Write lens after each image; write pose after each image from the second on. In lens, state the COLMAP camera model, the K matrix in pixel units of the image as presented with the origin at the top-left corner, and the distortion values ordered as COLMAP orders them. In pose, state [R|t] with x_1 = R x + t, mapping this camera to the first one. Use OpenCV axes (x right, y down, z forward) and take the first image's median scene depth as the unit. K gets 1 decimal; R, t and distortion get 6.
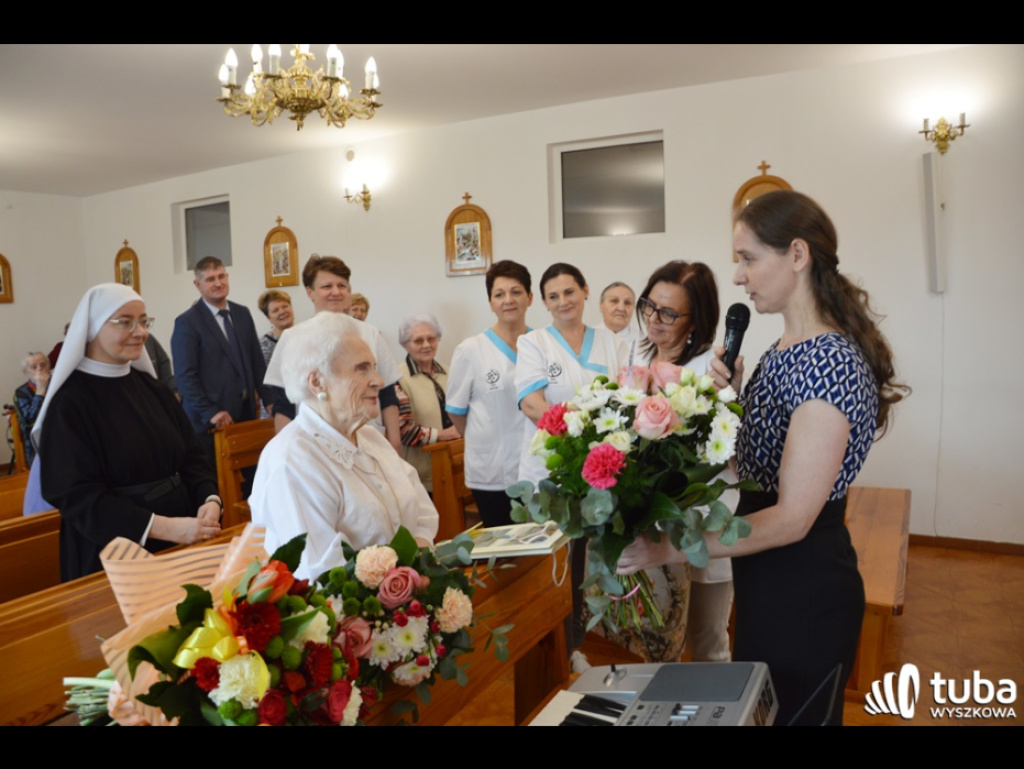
lens RADIAL K [[770.3, 0, 512.0], [0, 770.3, 384.5], [0, 0, 1]] dist [-0.129883, 0.003241]
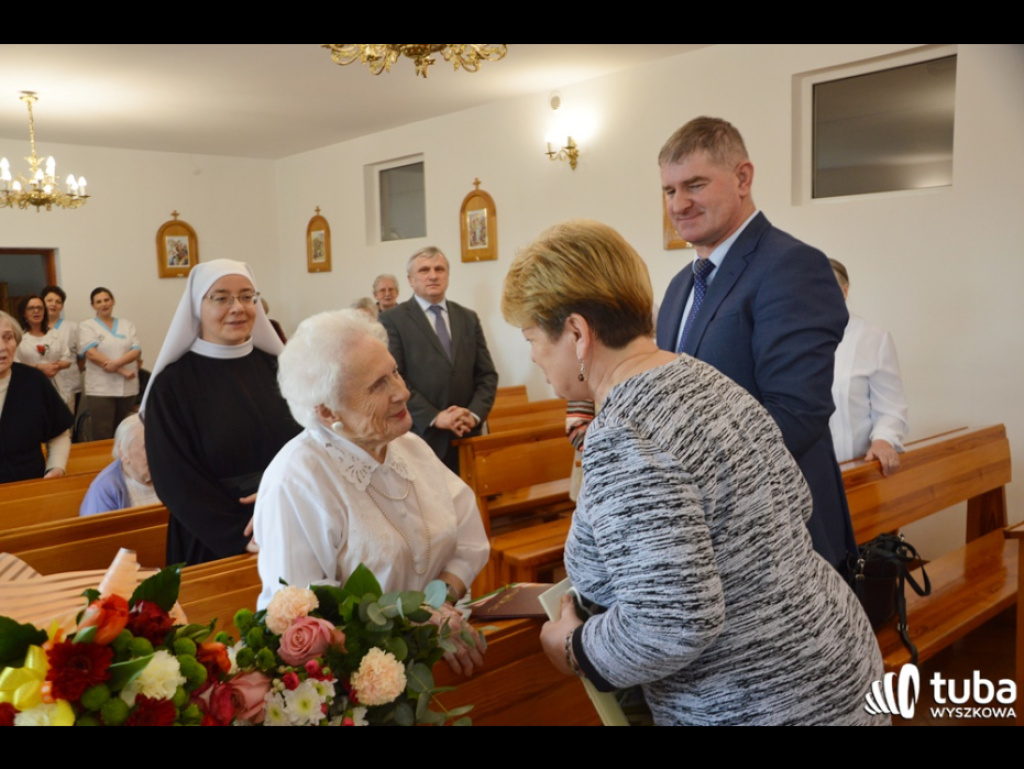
lens RADIAL K [[933.2, 0, 512.0], [0, 933.2, 384.5], [0, 0, 1]] dist [-0.116255, 0.172825]
pose [[0.946692, 0.037423, -0.319960, 0.082632], [-0.035055, 0.999299, 0.013158, -0.006905], [0.320228, -0.001241, 0.947340, 0.028839]]
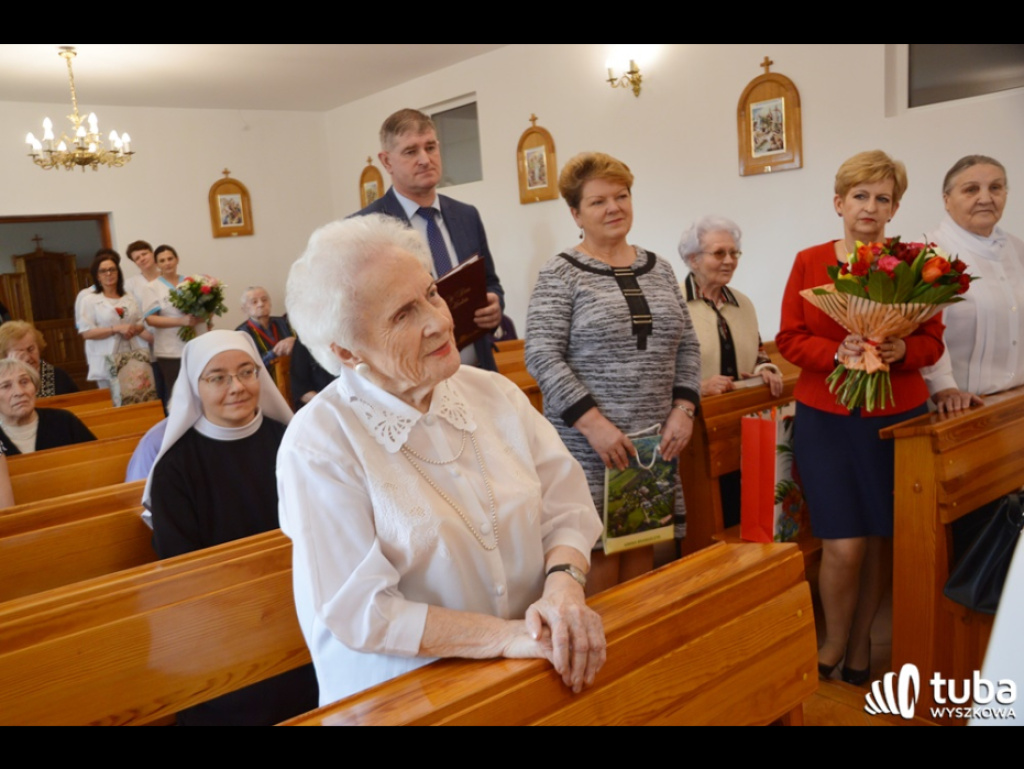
lens RADIAL K [[909.1, 0, 500.9], [0, 909.1, 387.0], [0, 0, 1]] dist [-0.120682, 0.166933]
pose [[0.920507, 0.021209, -0.390151, 0.046266], [0.005336, 0.997750, 0.066828, 0.003680], [0.390690, -0.063597, 0.918323, 0.102700]]
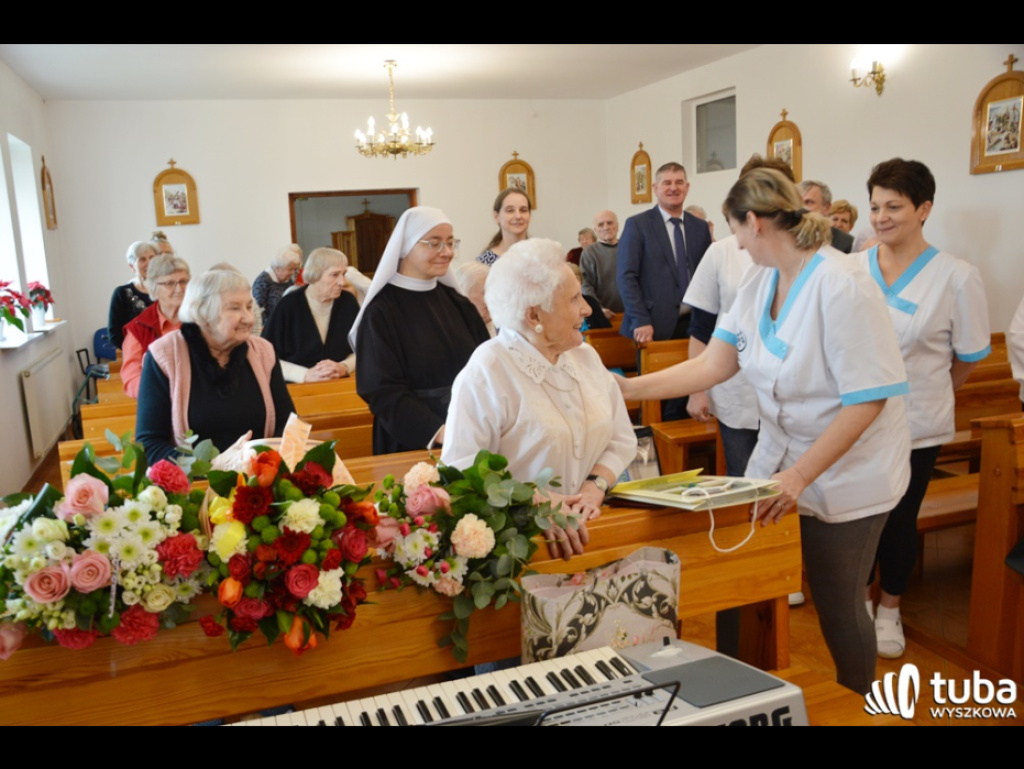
lens RADIAL K [[891.1, 0, 519.2], [0, 891.1, 387.6], [0, 0, 1]] dist [-0.149446, 0.285415]
pose [[0.756930, 0.111309, -0.643947, 0.167230], [-0.044912, 0.991918, 0.118665, -0.012133], [0.651951, -0.060900, 0.755812, 0.025341]]
